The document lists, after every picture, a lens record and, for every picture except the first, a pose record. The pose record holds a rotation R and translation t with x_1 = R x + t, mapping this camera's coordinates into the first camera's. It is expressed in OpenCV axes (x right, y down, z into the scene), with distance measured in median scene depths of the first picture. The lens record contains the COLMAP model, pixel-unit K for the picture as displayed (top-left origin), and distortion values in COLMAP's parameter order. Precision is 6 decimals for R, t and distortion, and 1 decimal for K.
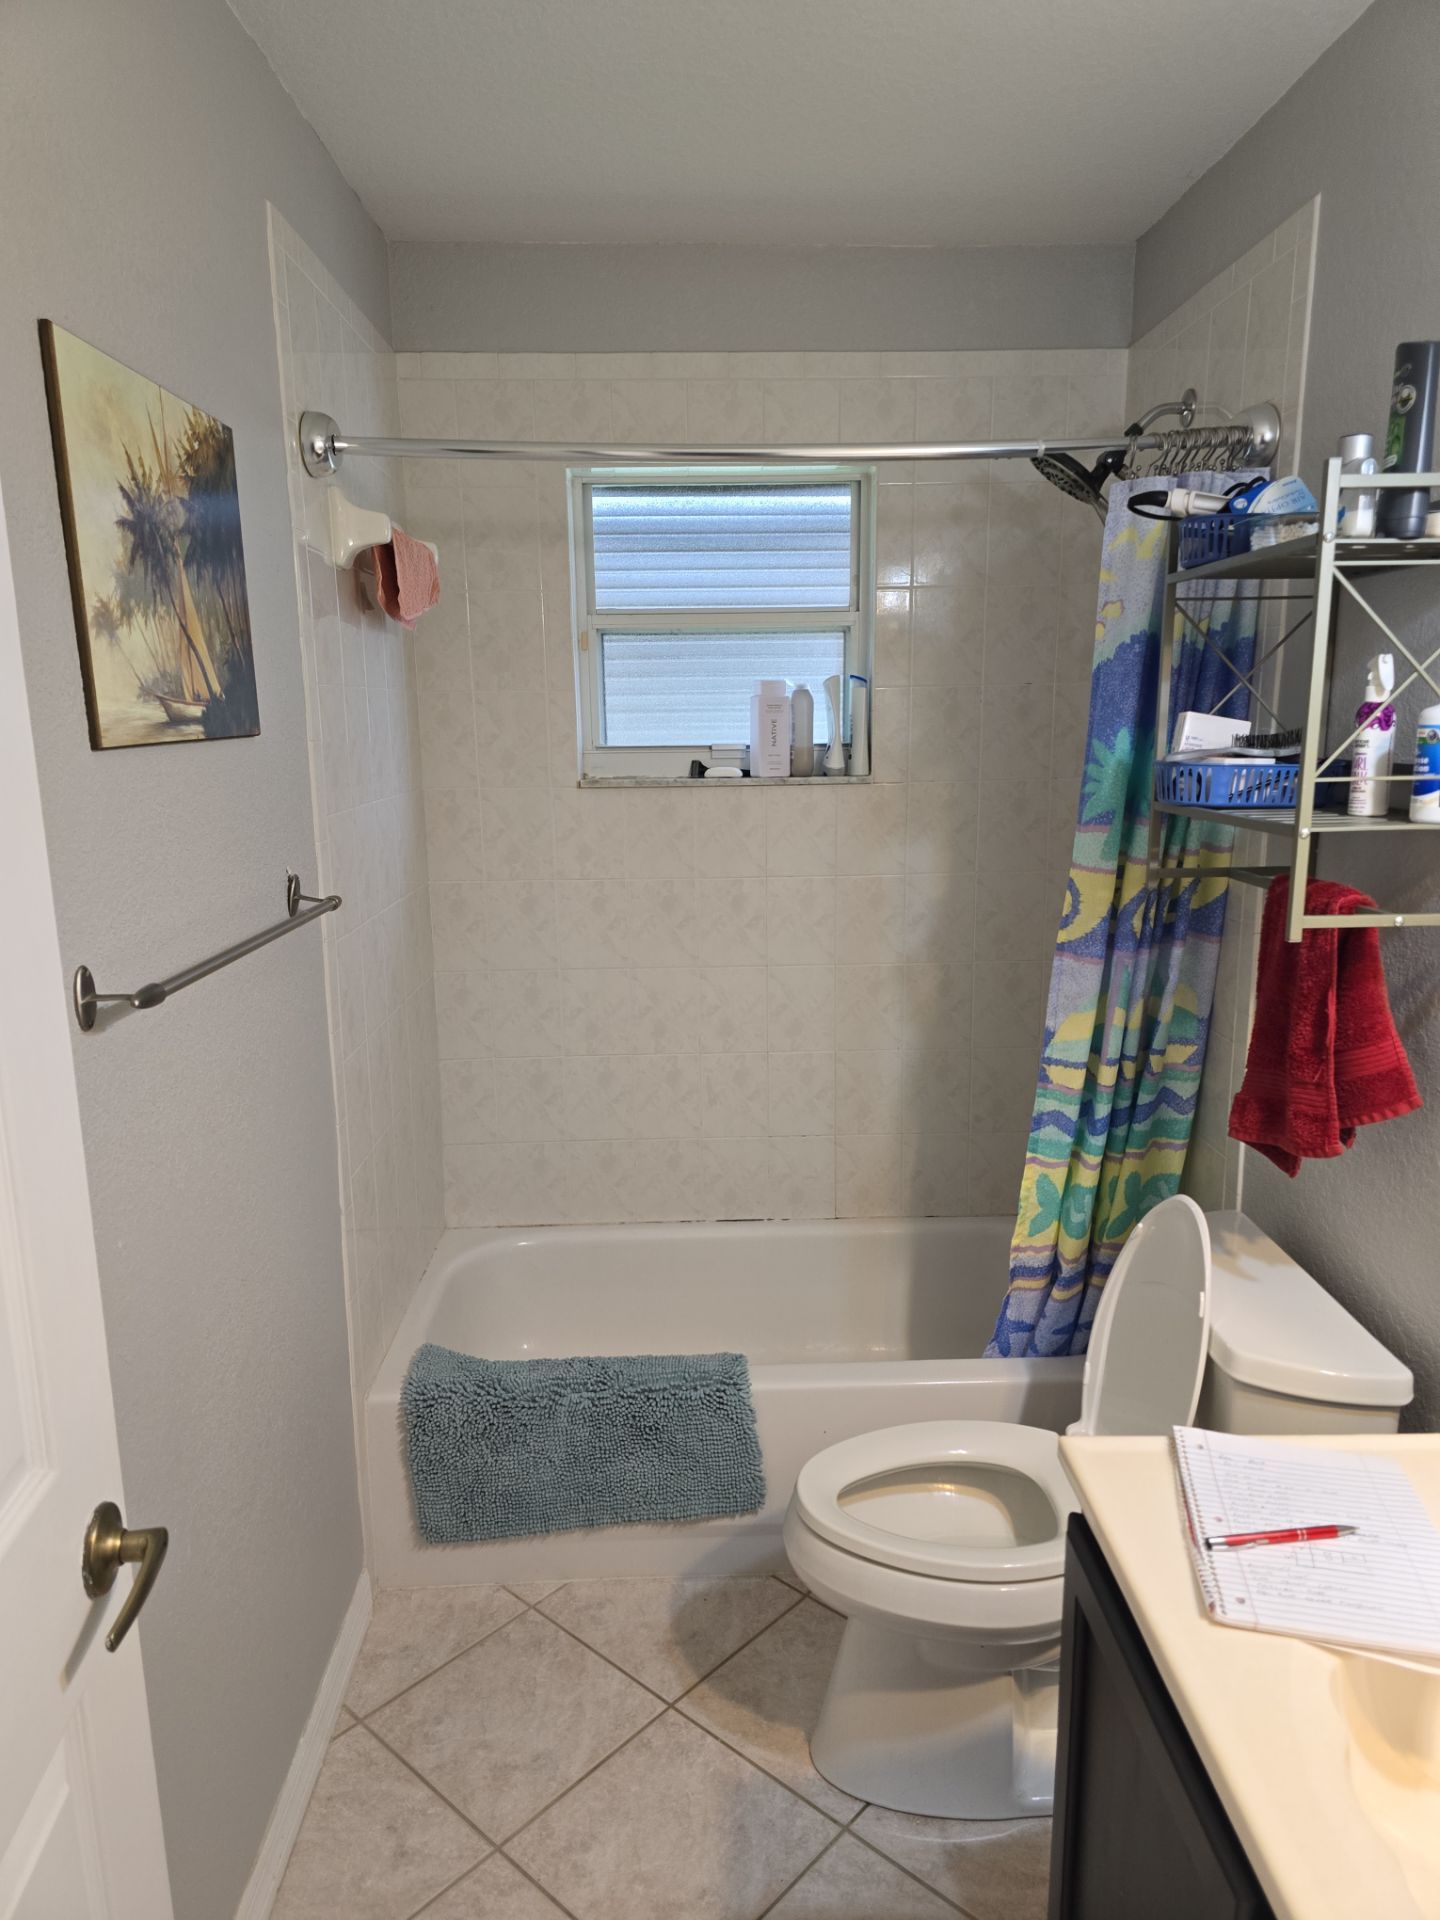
lens RADIAL K [[1282.6, 0, 716.9], [0, 1282.6, 970.7], [0, 0, 1]] dist [0.059638, -0.045502]
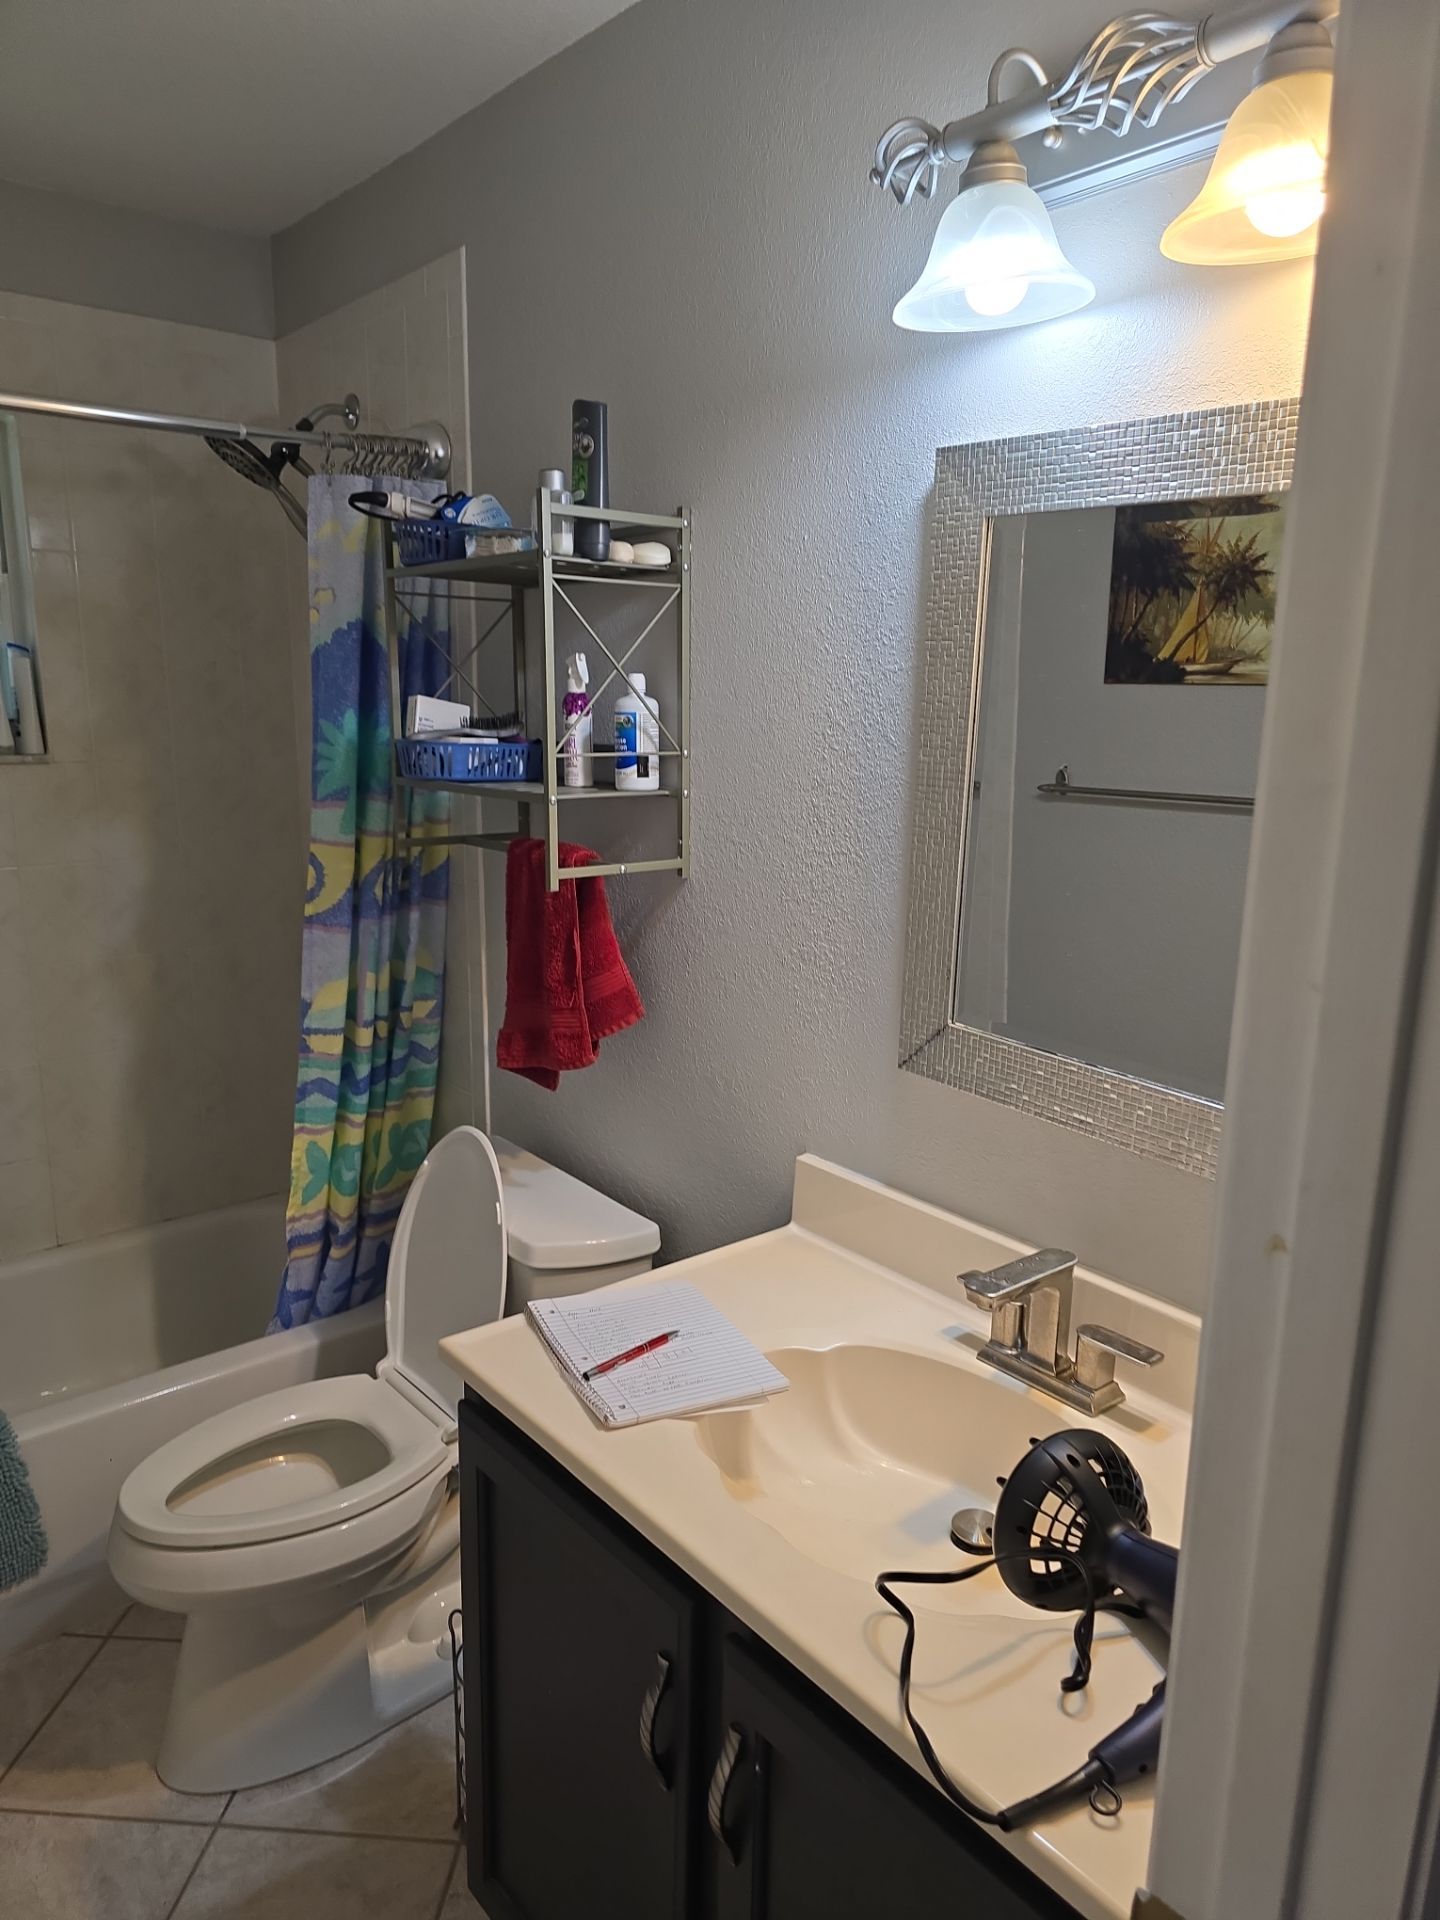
lens RADIAL K [[1282.6, 0, 726.7], [0, 1282.6, 966.3], [0, 0, 1]] dist [0.059638, -0.045502]
pose [[0.785787, -0.103692, 0.609744, -0.112949], [0.099844, 0.994183, 0.040399, 0.011104], [-0.610386, 0.029135, 0.791568, -0.027000]]
